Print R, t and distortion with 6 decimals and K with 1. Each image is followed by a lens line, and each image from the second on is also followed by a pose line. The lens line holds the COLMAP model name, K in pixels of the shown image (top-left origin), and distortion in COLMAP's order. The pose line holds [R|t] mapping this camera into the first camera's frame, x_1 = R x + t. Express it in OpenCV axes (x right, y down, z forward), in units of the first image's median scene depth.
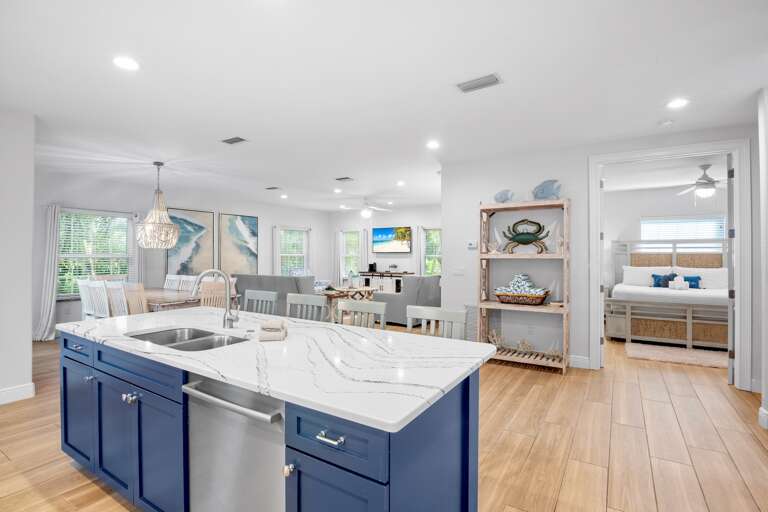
lens RADIAL K [[372.5, 0, 383.9], [0, 372.5, 255.6], [0, 0, 1]] dist [-0.004550, -0.000279]
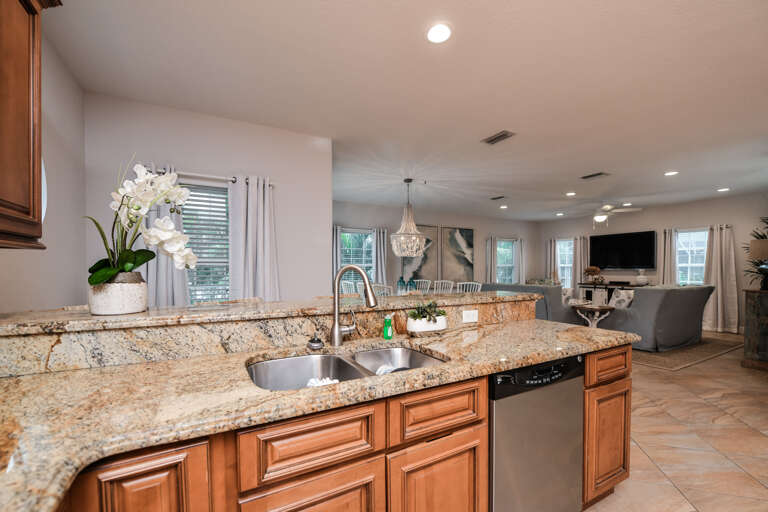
lens RADIAL K [[314.7, 0, 384.5], [0, 314.7, 263.2], [0, 0, 1]] dist [-0.001411, 0.000326]
pose [[0.877893, -0.002991, -0.478847, -0.138261], [-0.004983, 0.999869, -0.015381, 0.008904], [0.478830, 0.015889, 0.877764, 0.091871]]
